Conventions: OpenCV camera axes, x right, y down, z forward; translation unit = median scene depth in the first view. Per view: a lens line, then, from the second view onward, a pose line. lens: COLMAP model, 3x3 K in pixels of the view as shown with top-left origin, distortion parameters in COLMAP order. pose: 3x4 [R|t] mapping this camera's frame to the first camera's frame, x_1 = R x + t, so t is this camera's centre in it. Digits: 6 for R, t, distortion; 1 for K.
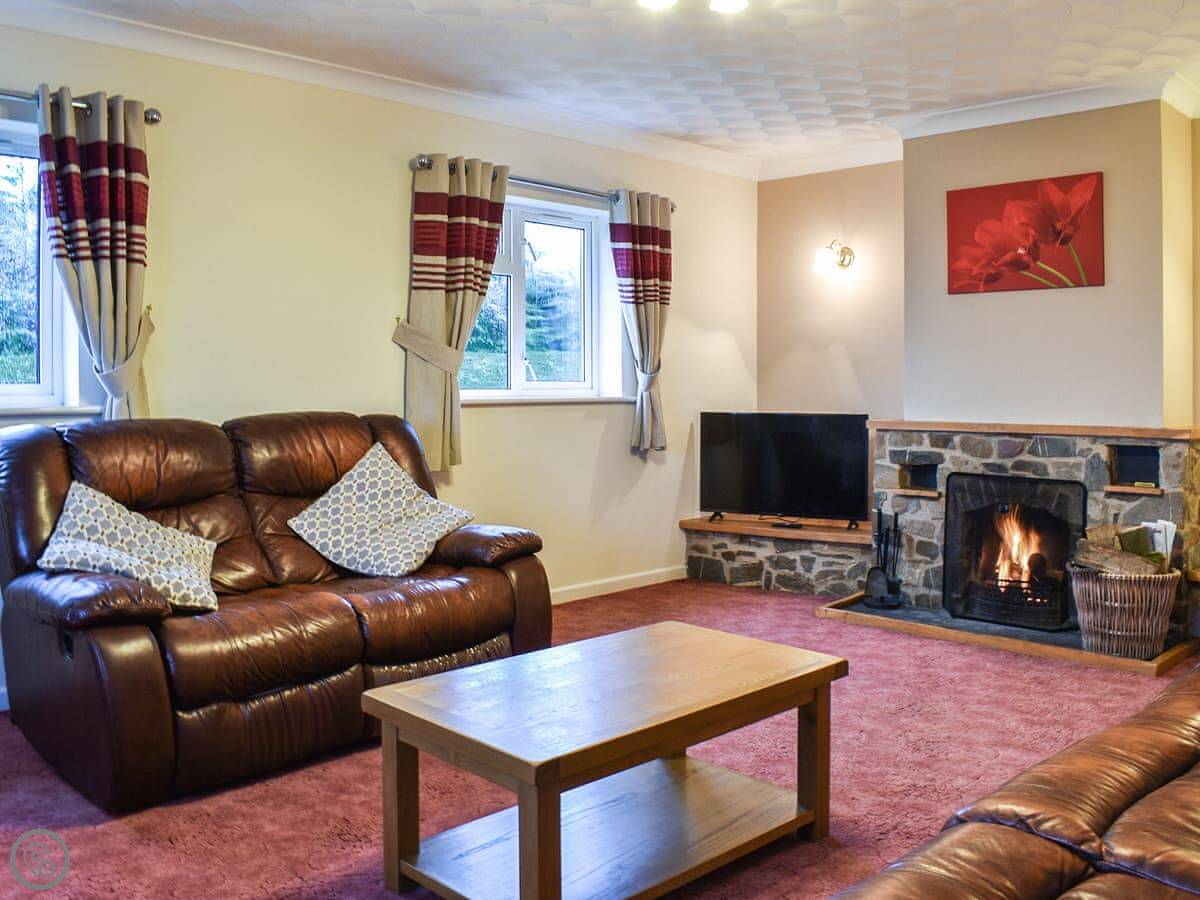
lens RADIAL K [[1059.2, 0, 602.0], [0, 1059.2, 338.1], [0, 0, 1]] dist [-0.055623, -0.001736]
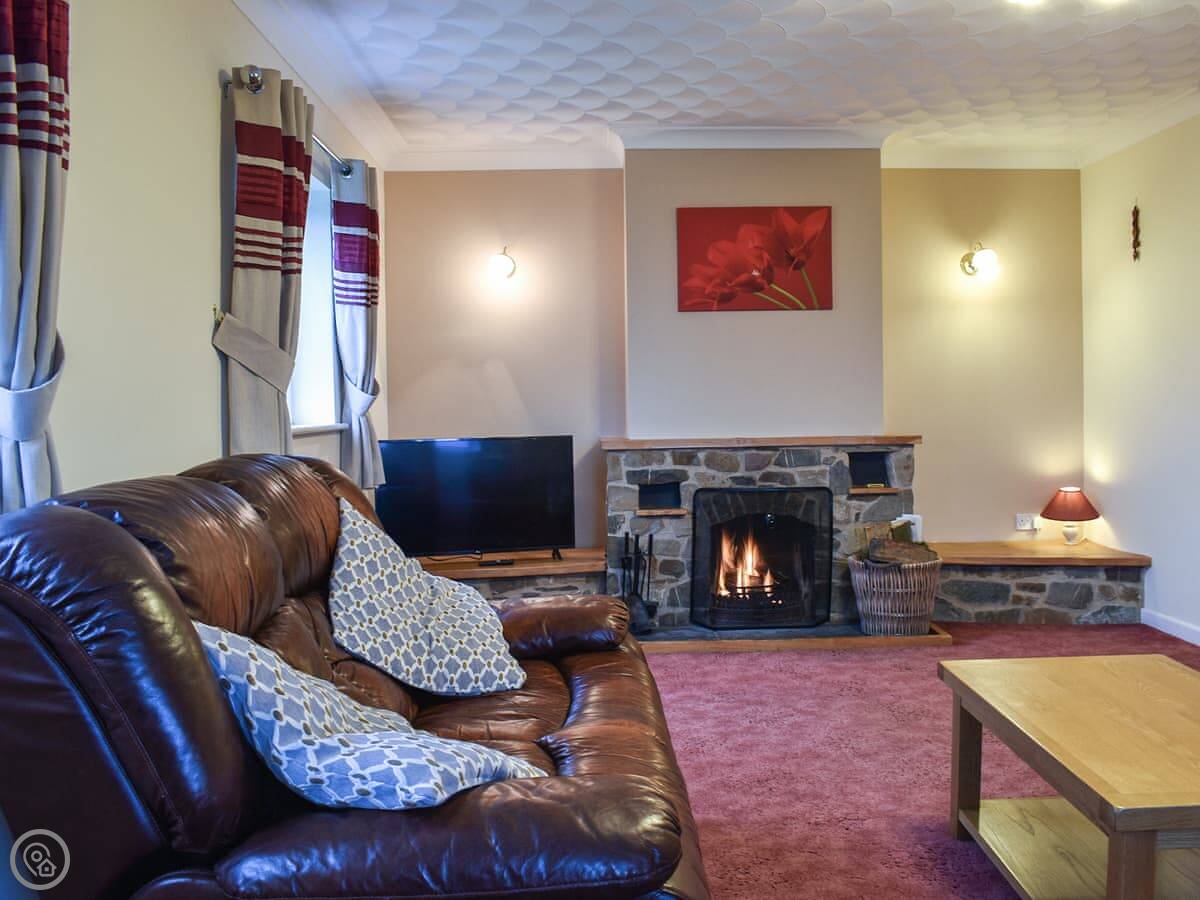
lens RADIAL K [[1073.8, 0, 598.6], [0, 1073.8, 406.8], [0, 0, 1]] dist [-0.075469, -0.003980]
pose [[0.705409, -0.017246, 0.708591, -0.459814], [-0.010516, 0.999339, 0.034792, 0.014631], [-0.708723, -0.031994, 0.704761, 0.345143]]
